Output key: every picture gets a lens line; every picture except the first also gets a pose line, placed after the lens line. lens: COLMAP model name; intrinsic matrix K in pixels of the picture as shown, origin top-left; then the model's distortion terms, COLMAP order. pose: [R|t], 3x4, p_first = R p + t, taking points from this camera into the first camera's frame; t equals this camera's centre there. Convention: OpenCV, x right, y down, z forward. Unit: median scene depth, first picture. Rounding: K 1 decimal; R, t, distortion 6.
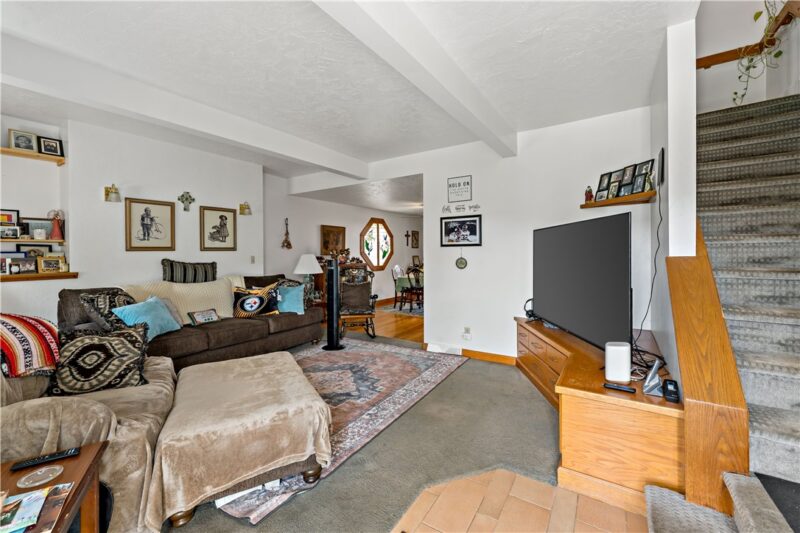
lens RADIAL K [[320.3, 0, 400.5], [0, 320.3, 258.2], [0, 0, 1]] dist [0.000076, 0.000011]
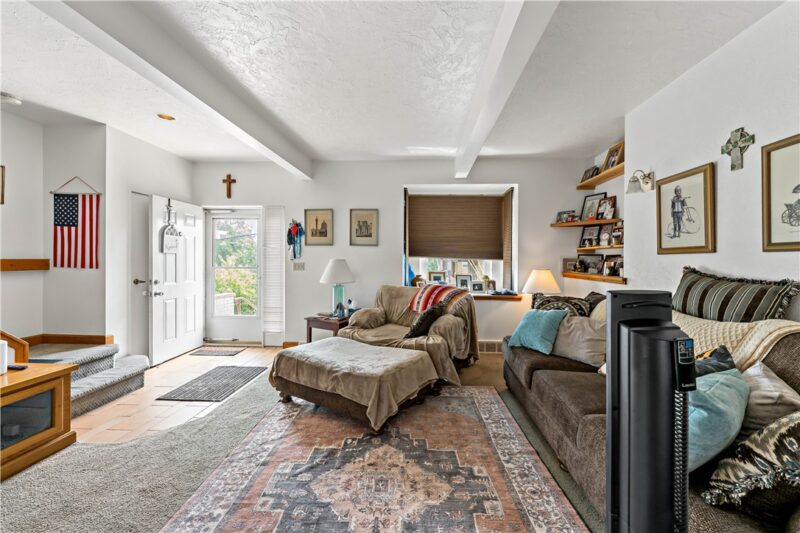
lens RADIAL K [[320.3, 0, 400.5], [0, 320.3, 258.2], [0, 0, 1]] dist [0.000076, 0.000011]
pose [[-0.871859, 0.002412, -0.489751, 0.003510], [-0.006709, 0.999835, 0.016867, -0.021234], [0.489711, 0.017991, -0.871699, 1.289882]]
